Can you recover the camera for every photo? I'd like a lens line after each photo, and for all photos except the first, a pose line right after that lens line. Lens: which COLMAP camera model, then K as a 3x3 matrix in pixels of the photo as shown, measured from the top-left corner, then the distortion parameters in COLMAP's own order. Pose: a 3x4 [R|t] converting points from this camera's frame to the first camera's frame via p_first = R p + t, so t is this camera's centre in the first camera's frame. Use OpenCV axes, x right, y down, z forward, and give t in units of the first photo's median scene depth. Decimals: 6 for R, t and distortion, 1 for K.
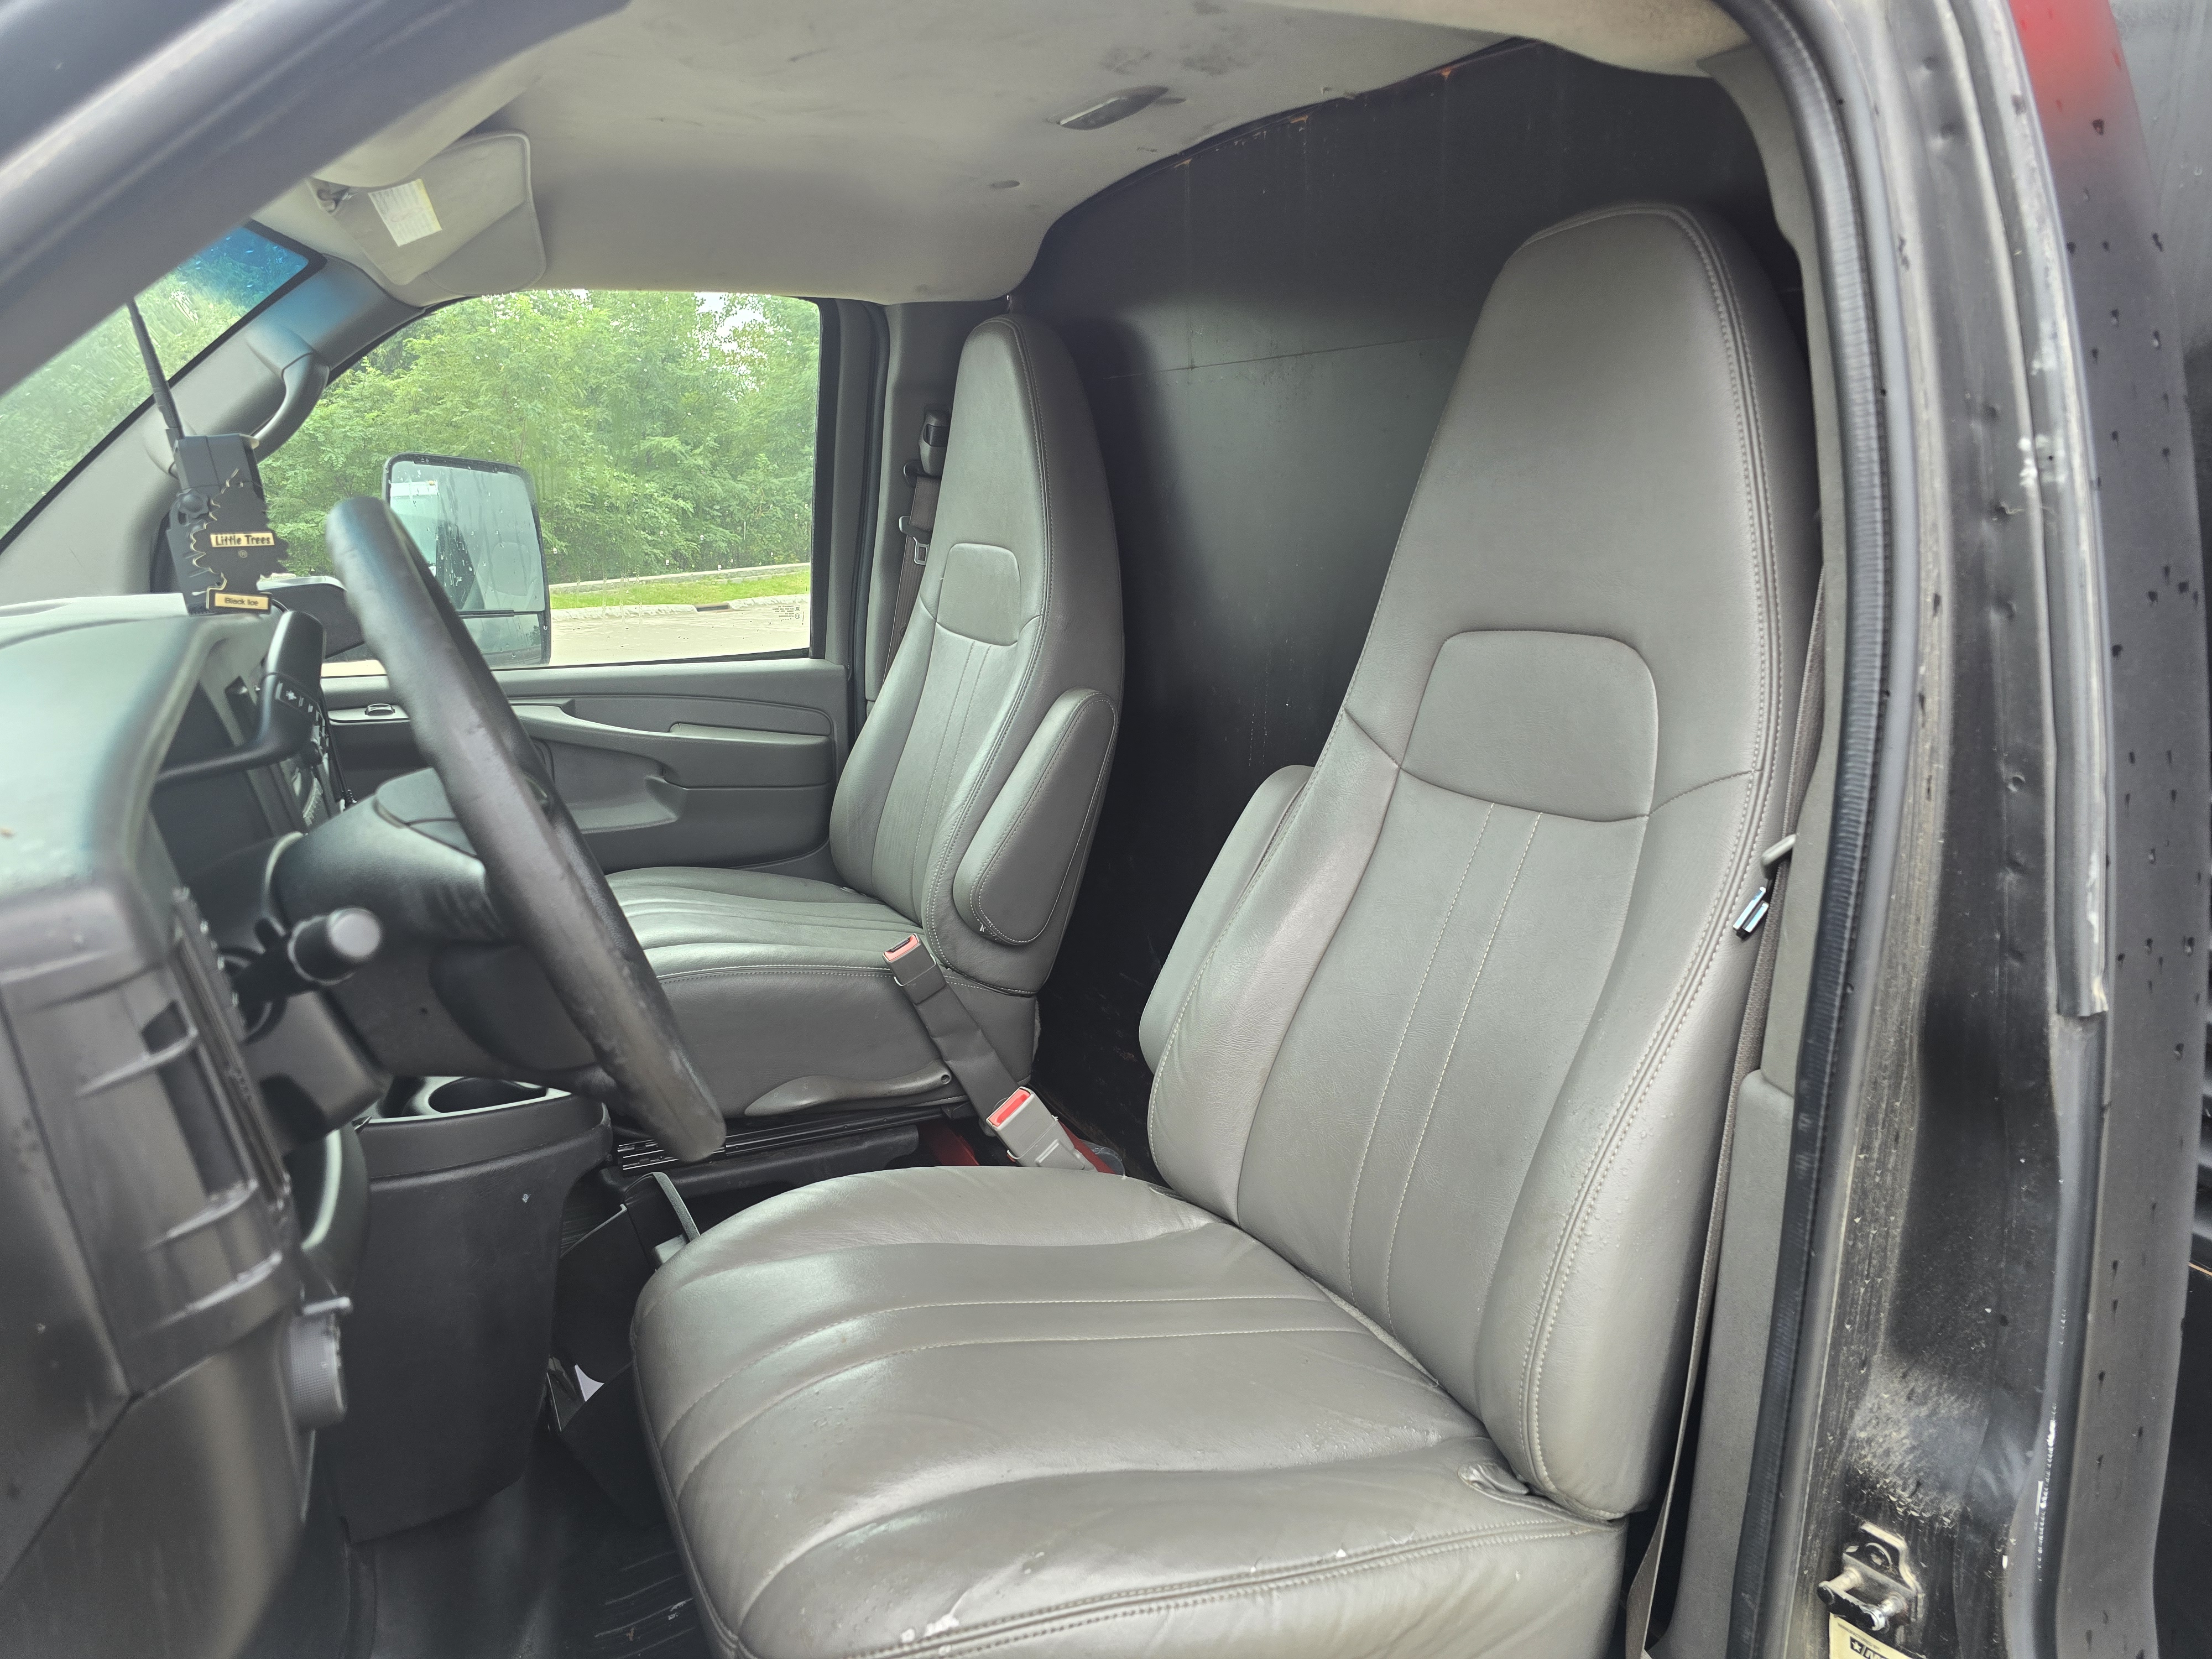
lens RADIAL K [[1480.7, 0, 1104.9], [0, 1480.7, 854.9], [0, 0, 1]] dist [0.091157, -0.105520]
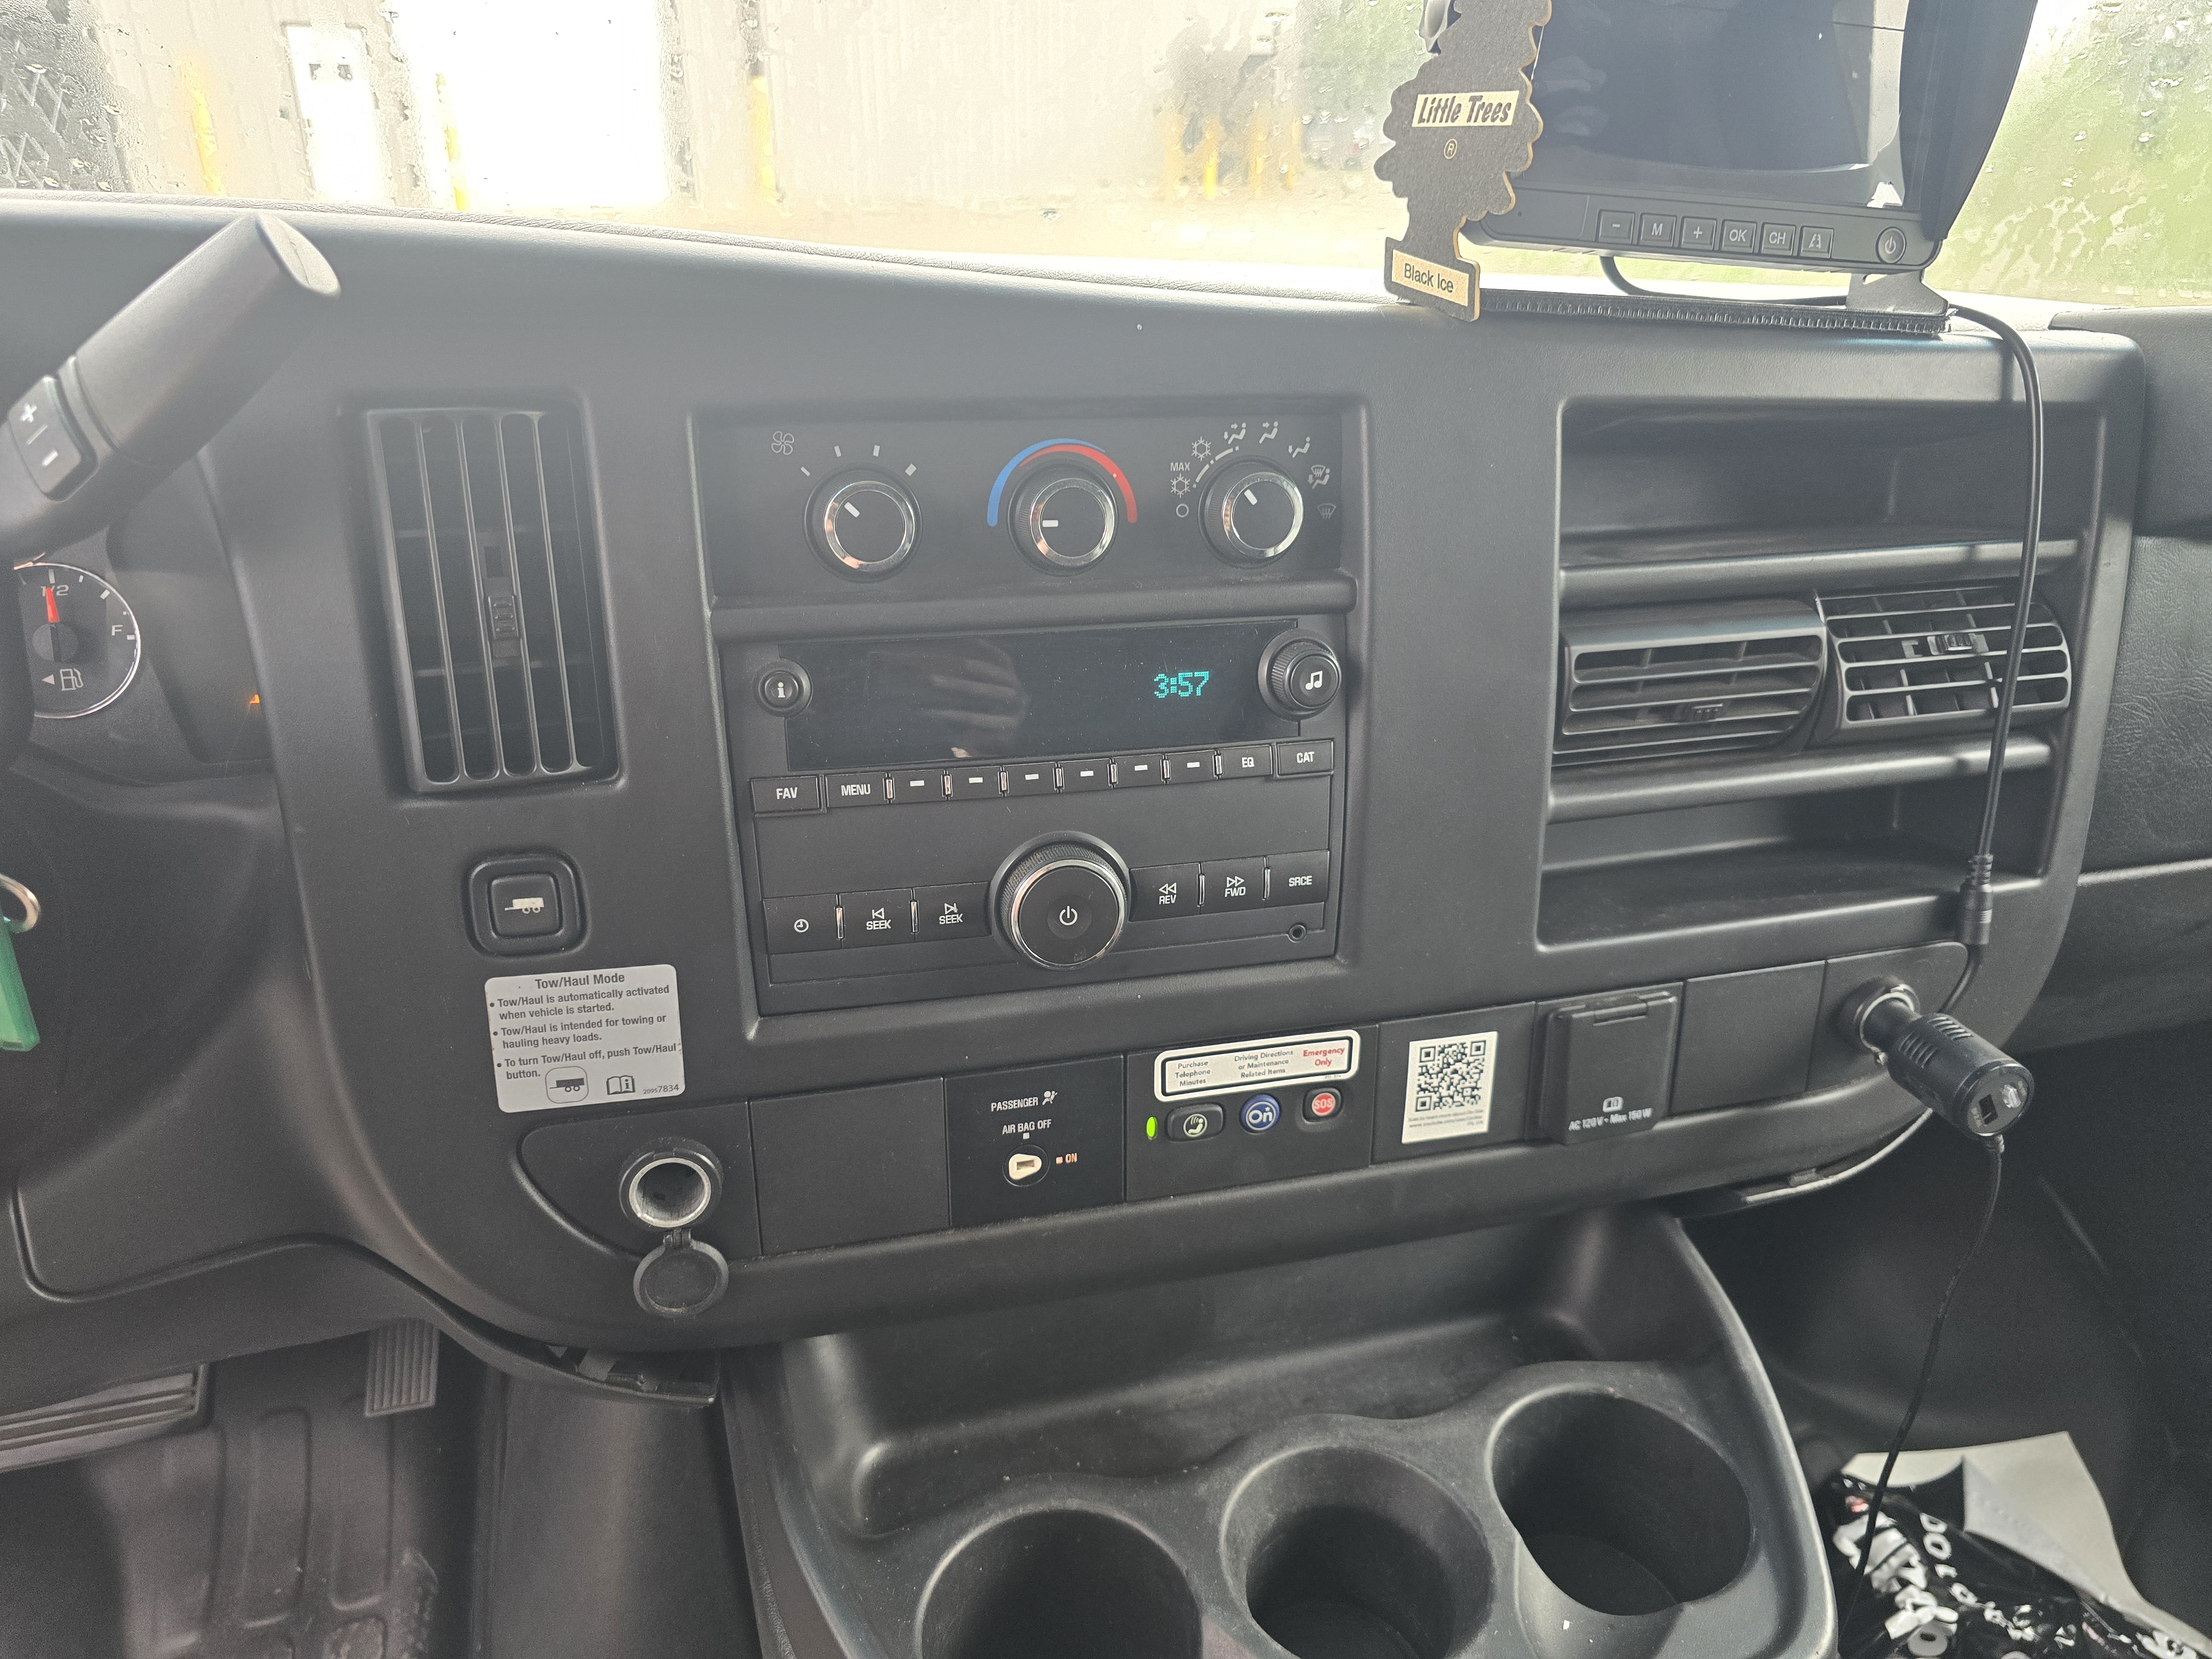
lens RADIAL K [[1507.8, 0, 1099.8], [0, 1507.8, 833.9], [0, 0, 1]] dist [0.104238, -0.126890]
pose [[-0.150257, 0.390813, -0.908123, -0.076961], [-0.271716, 0.866855, 0.418011, -0.104404], [0.950575, 0.309560, -0.024061, 0.547025]]
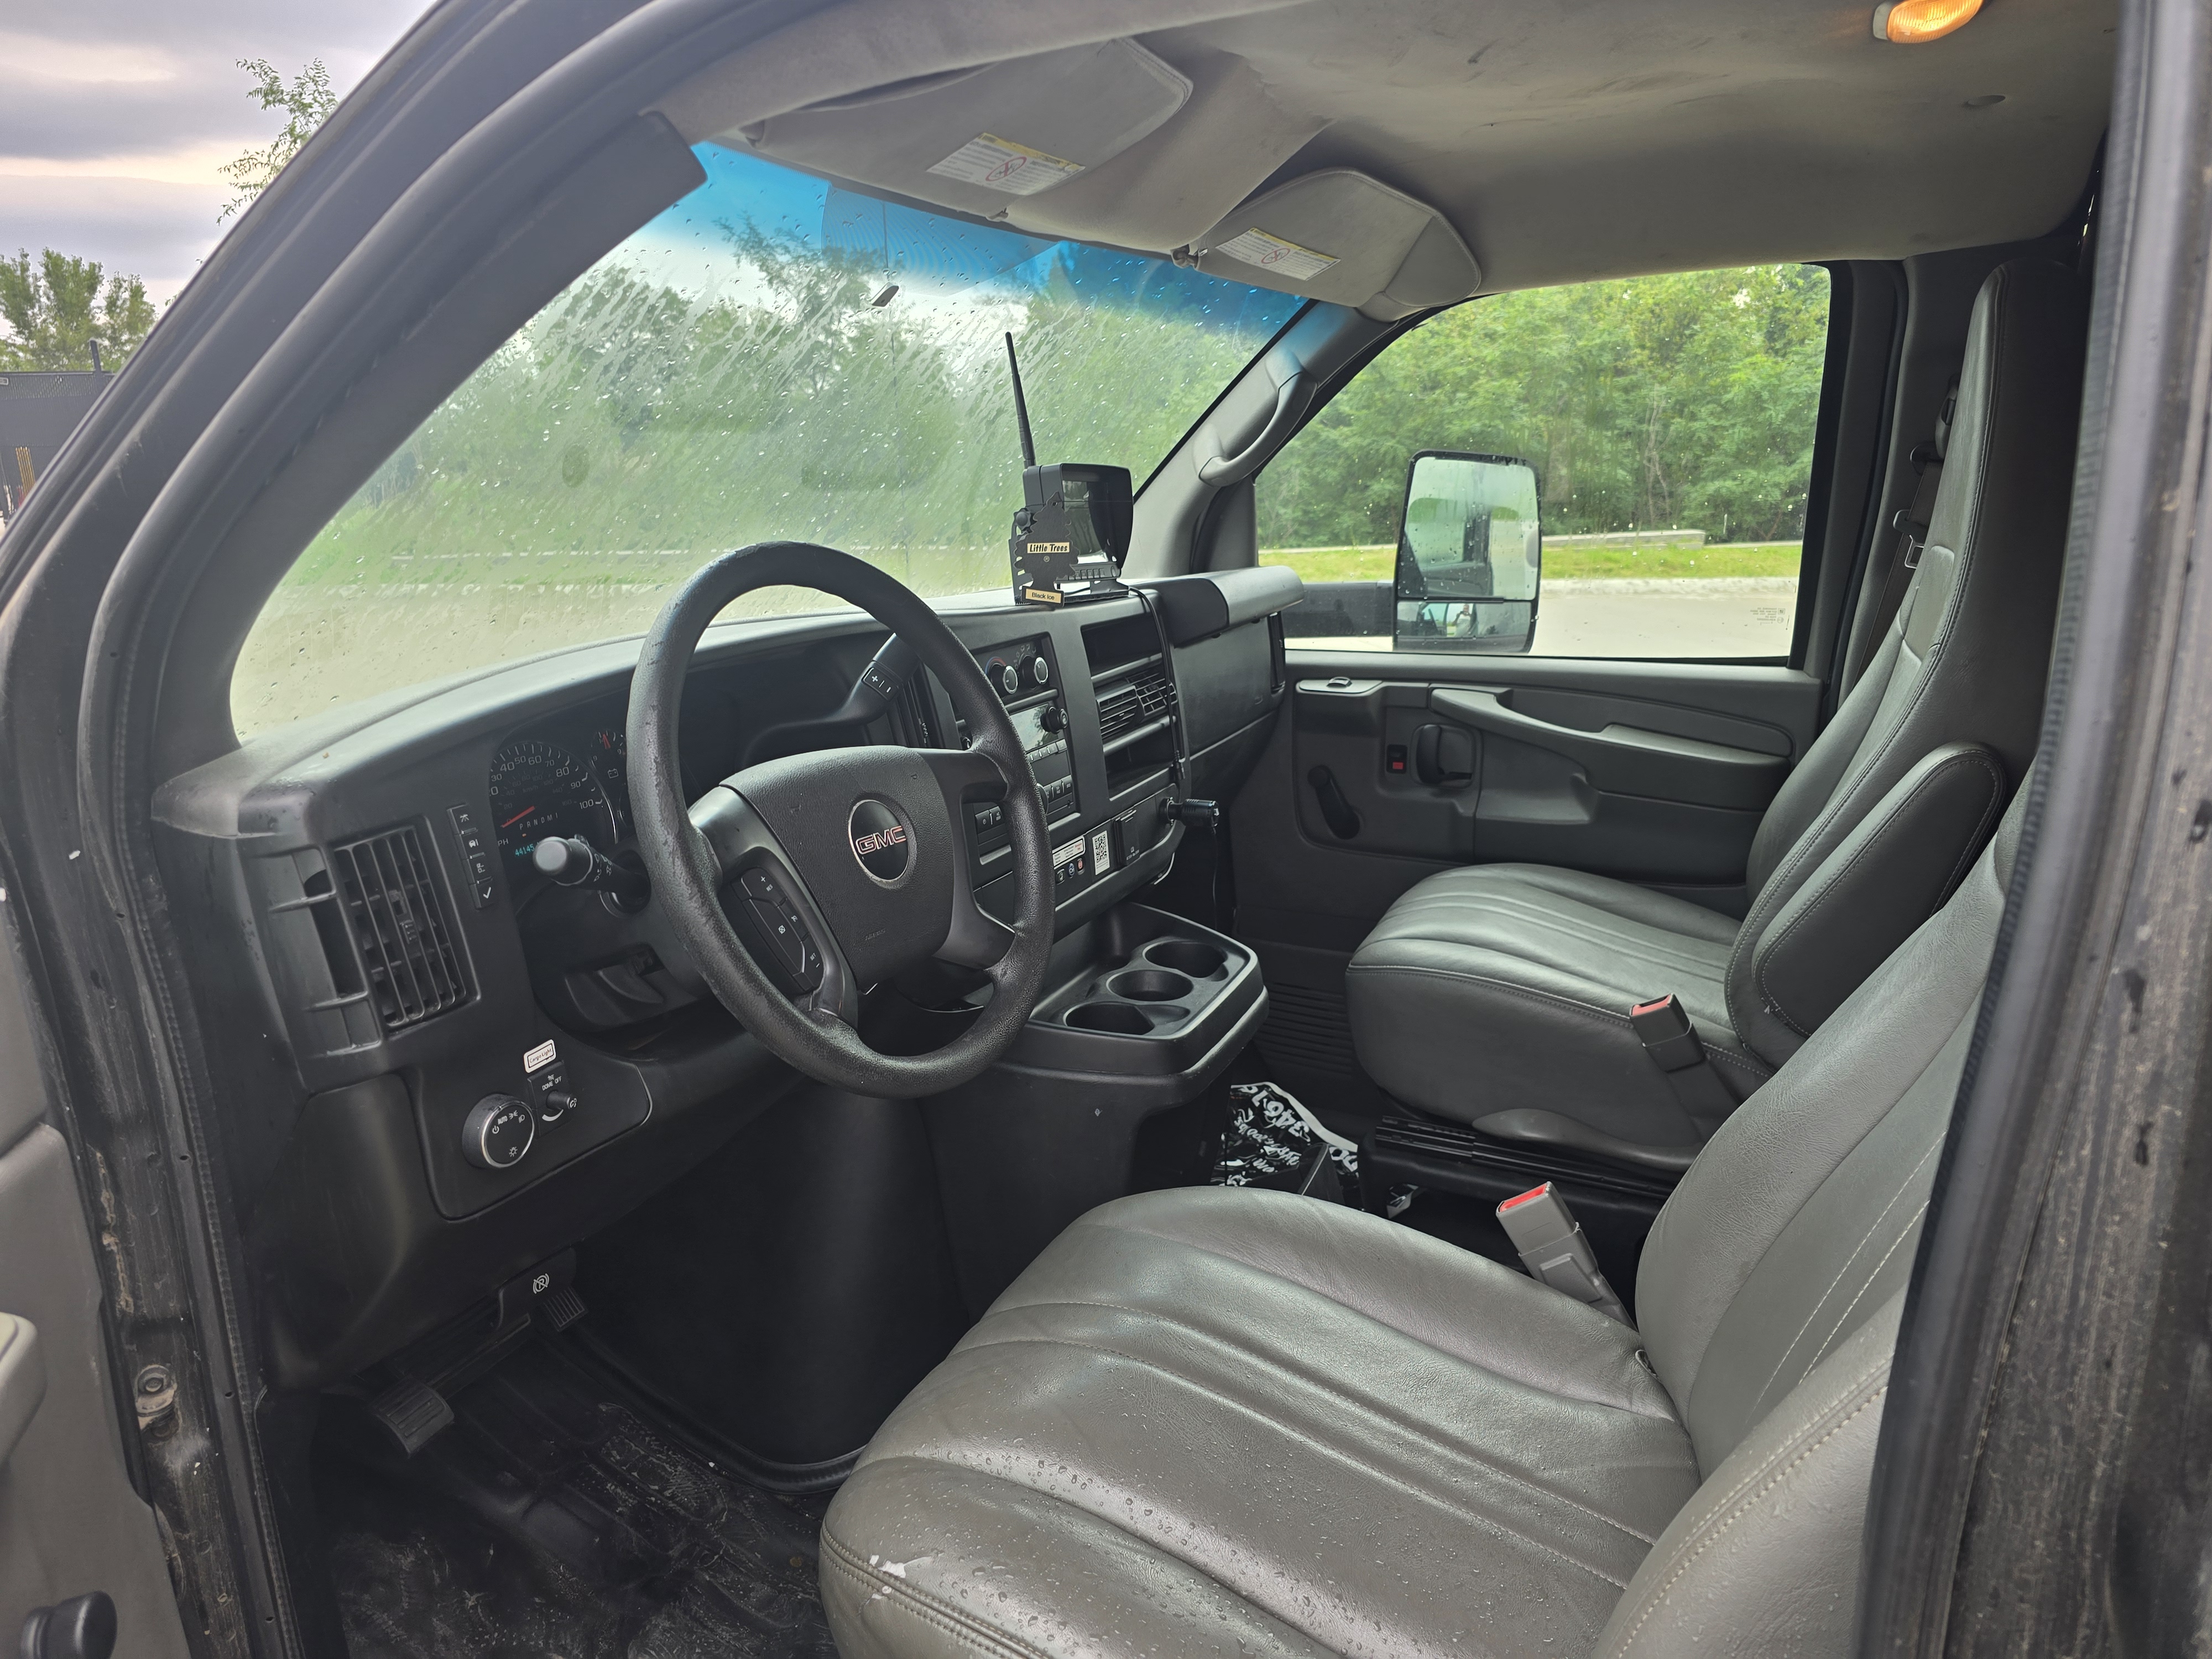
lens RADIAL K [[1507.8, 0, 1099.8], [0, 1507.8, 833.9], [0, 0, 1]] dist [0.104238, -0.126890]
pose [[0.630600, 0.179228, -0.755130, 0.263444], [-0.169834, 0.981256, 0.091072, -0.052985], [0.757298, 0.070817, 0.649218, 0.120092]]
